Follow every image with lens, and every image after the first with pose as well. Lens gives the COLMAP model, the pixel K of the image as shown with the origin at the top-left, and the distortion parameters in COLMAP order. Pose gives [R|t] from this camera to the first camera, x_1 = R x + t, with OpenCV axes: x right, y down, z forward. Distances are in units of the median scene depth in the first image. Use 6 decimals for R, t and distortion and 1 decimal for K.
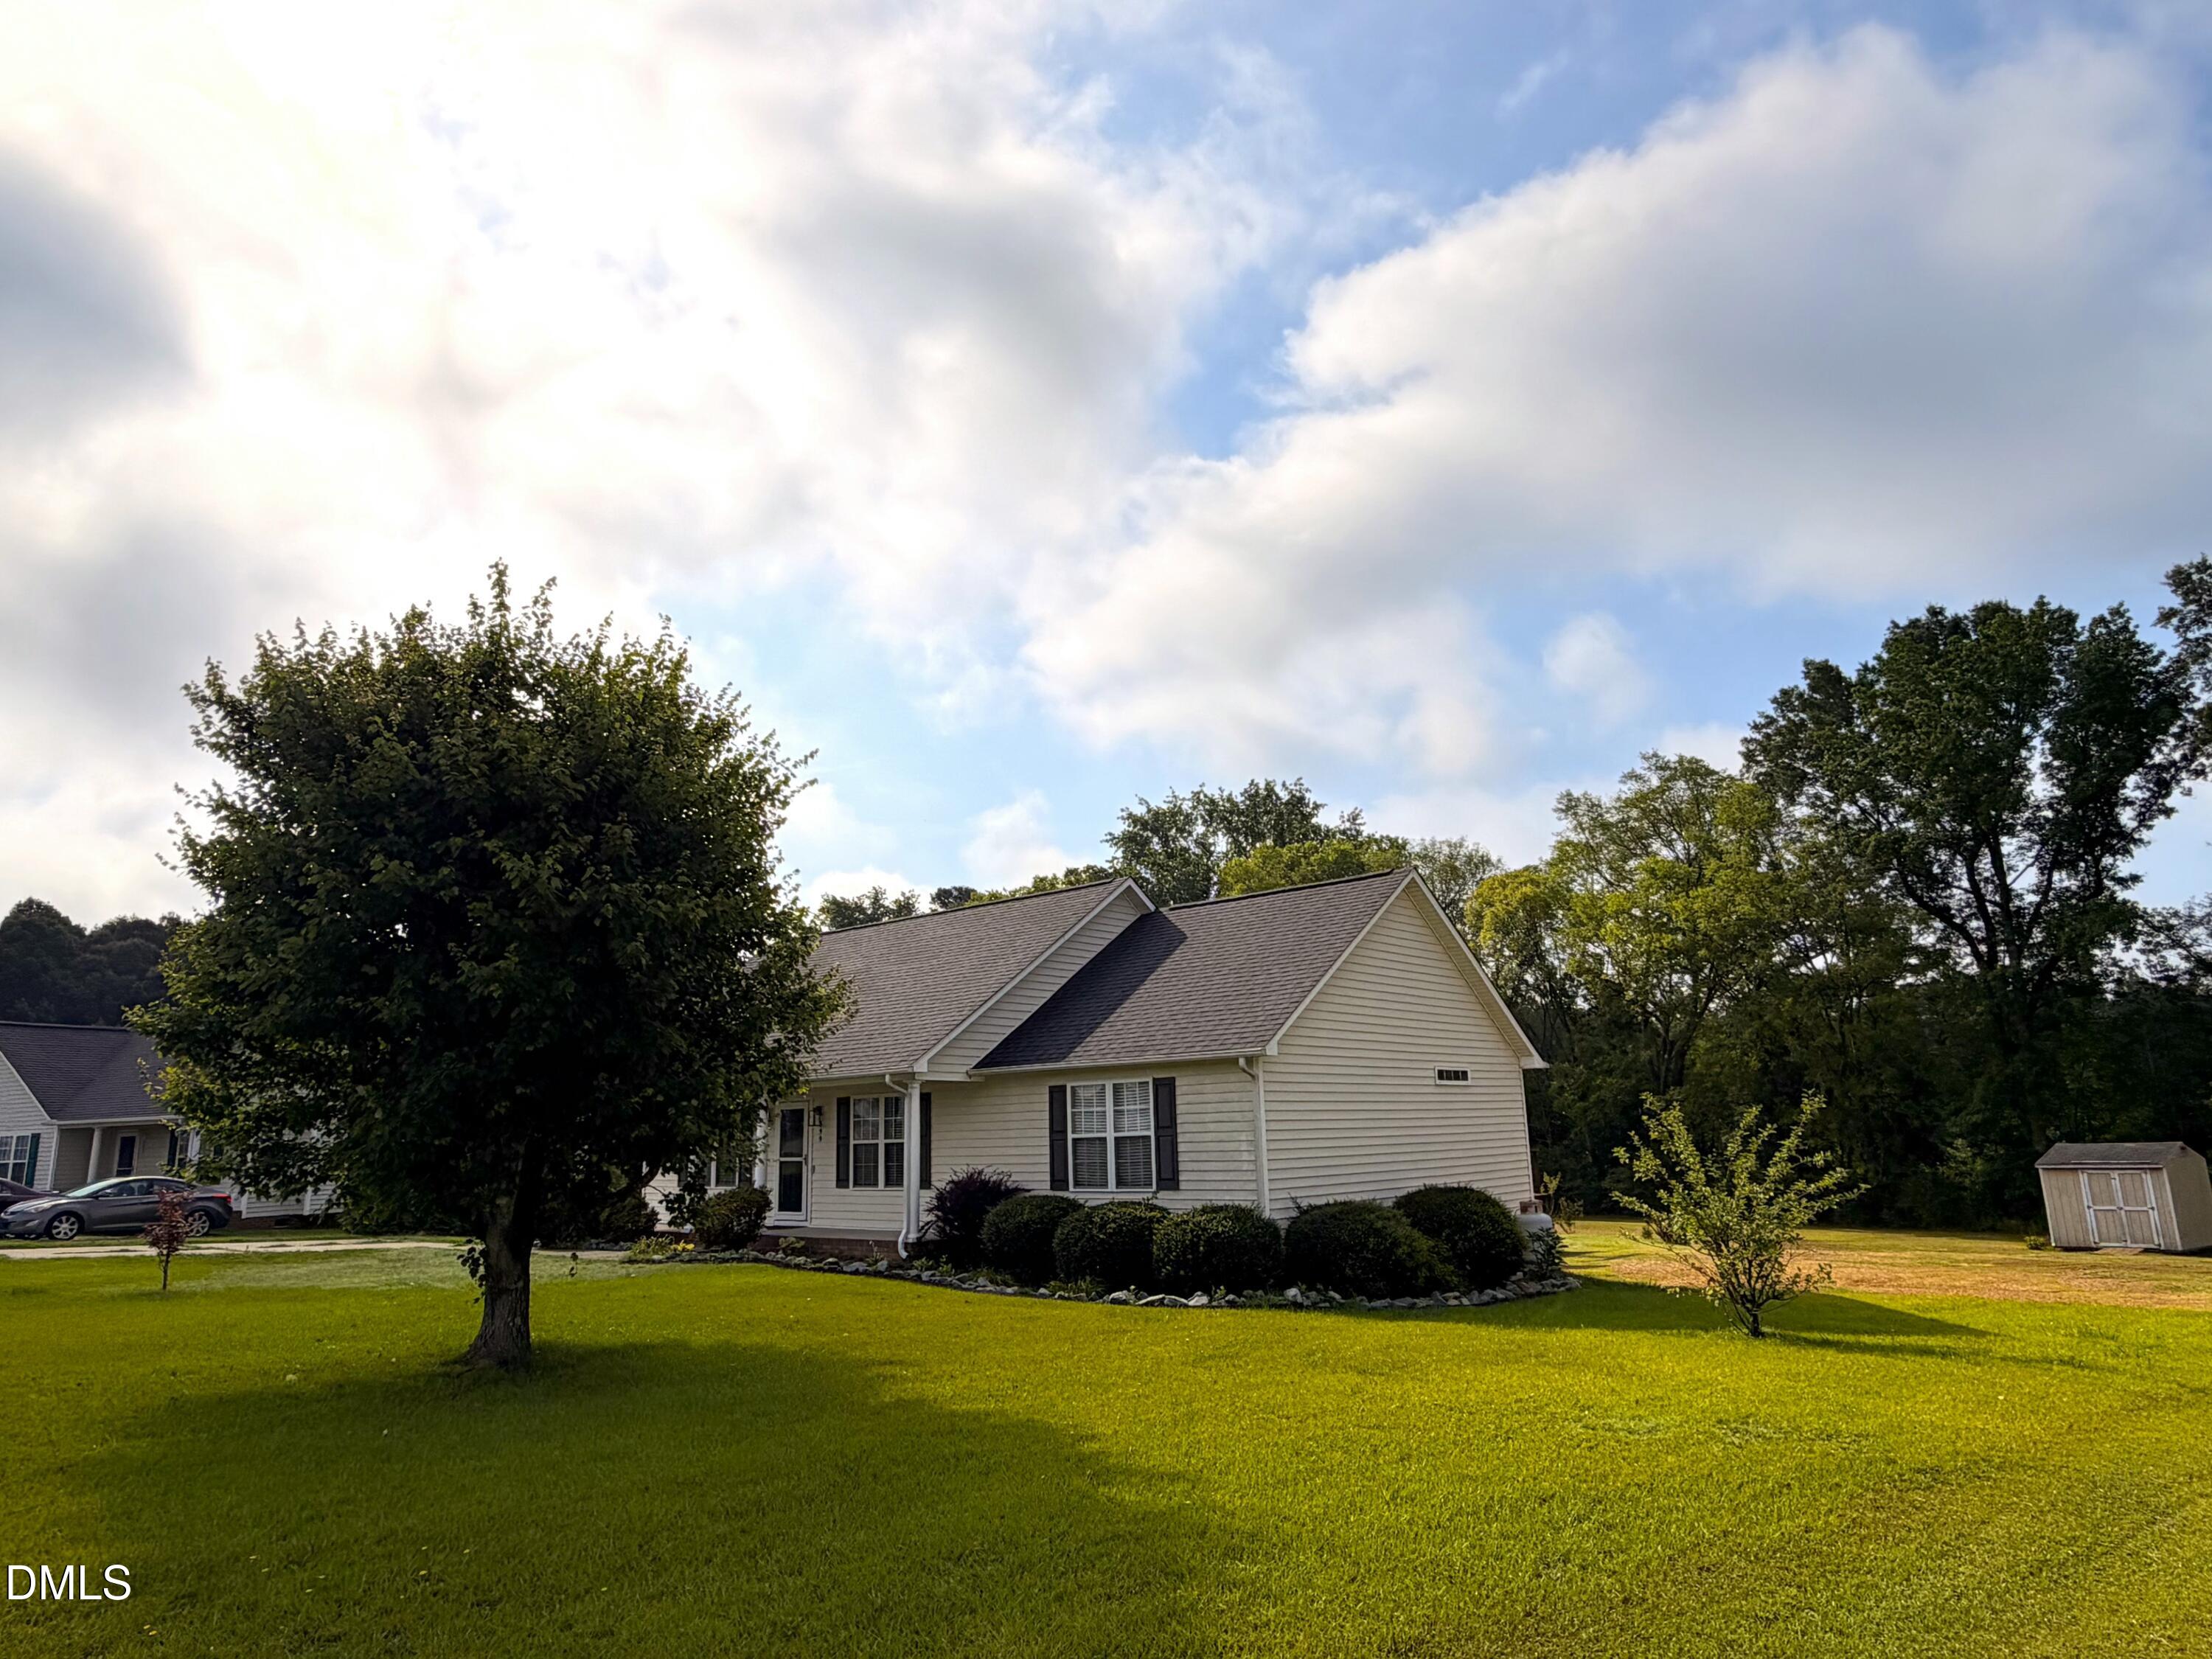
lens RADIAL K [[1365.7, 0, 1106.0], [0, 1365.7, 829.5], [0, 0, 1]] dist [-0.030415, -0.000229]
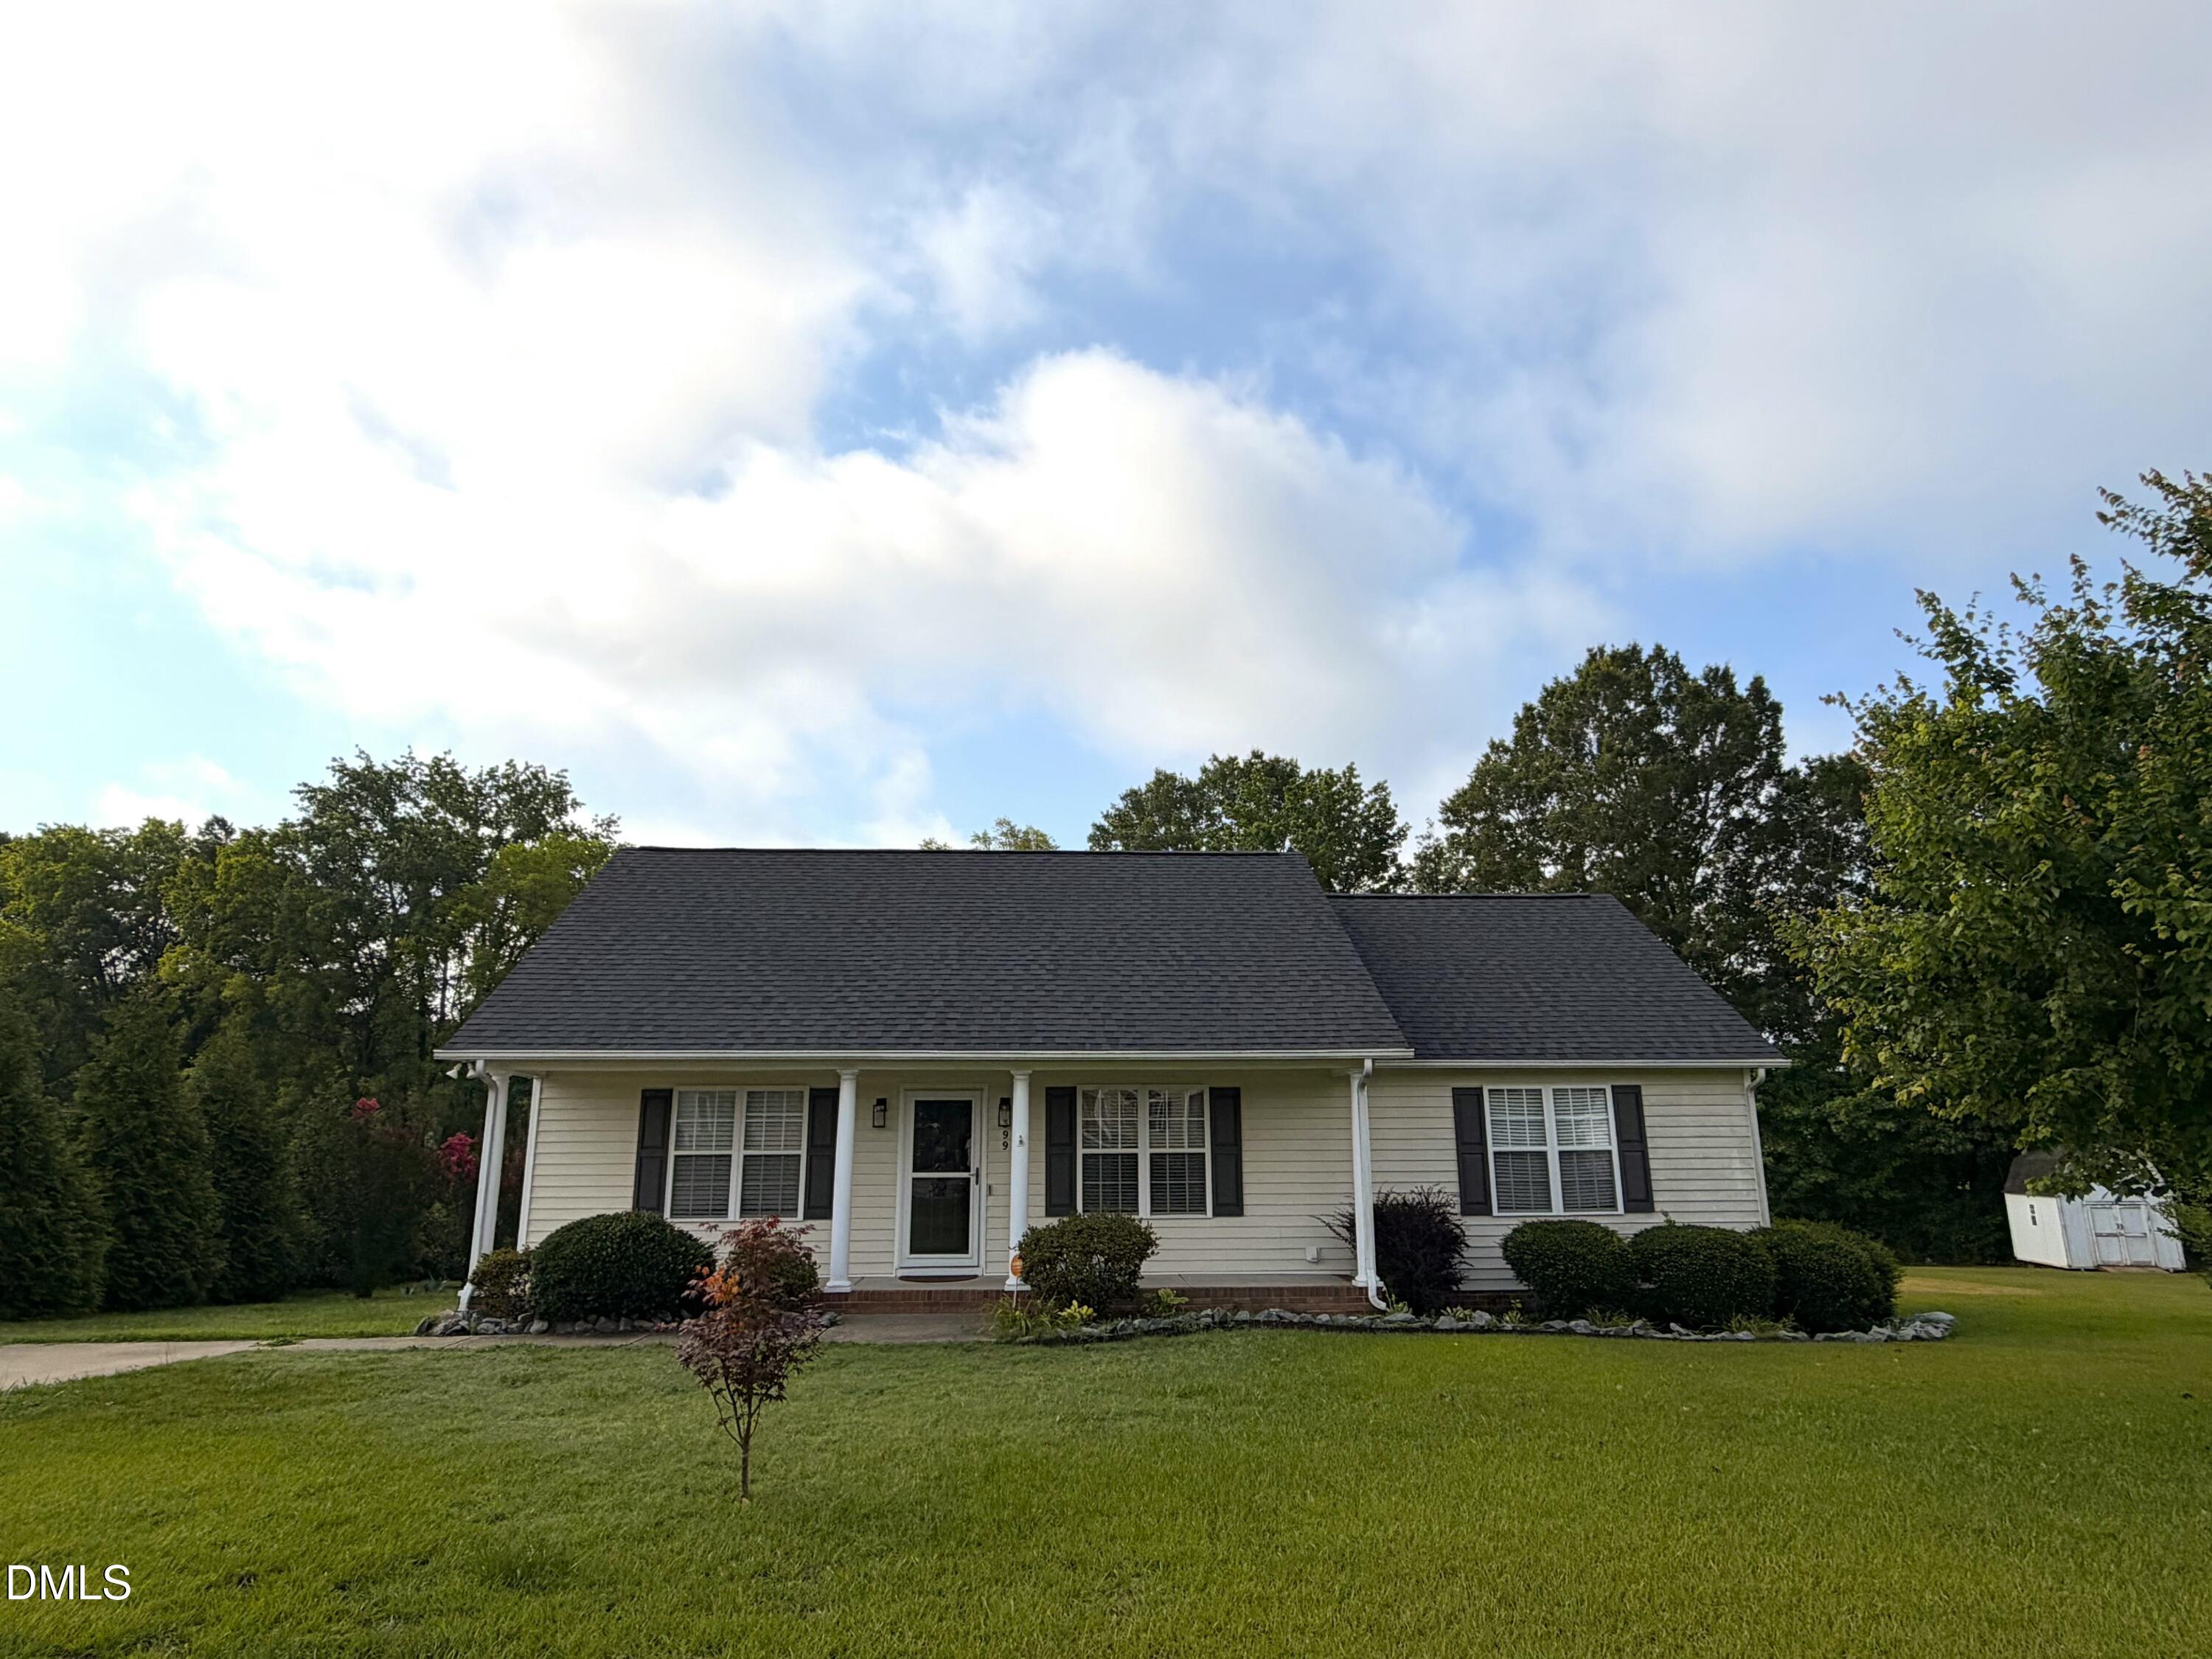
lens RADIAL K [[1265.6, 0, 1062.0], [0, 1265.6, 832.7], [0, 0, 1]] dist [-0.004777, -0.000057]
pose [[0.726984, 0.190151, 0.659801, -0.753210], [-0.165367, 0.981094, -0.100540, 0.153032], [-0.666445, -0.036019, 0.744684, 0.592295]]
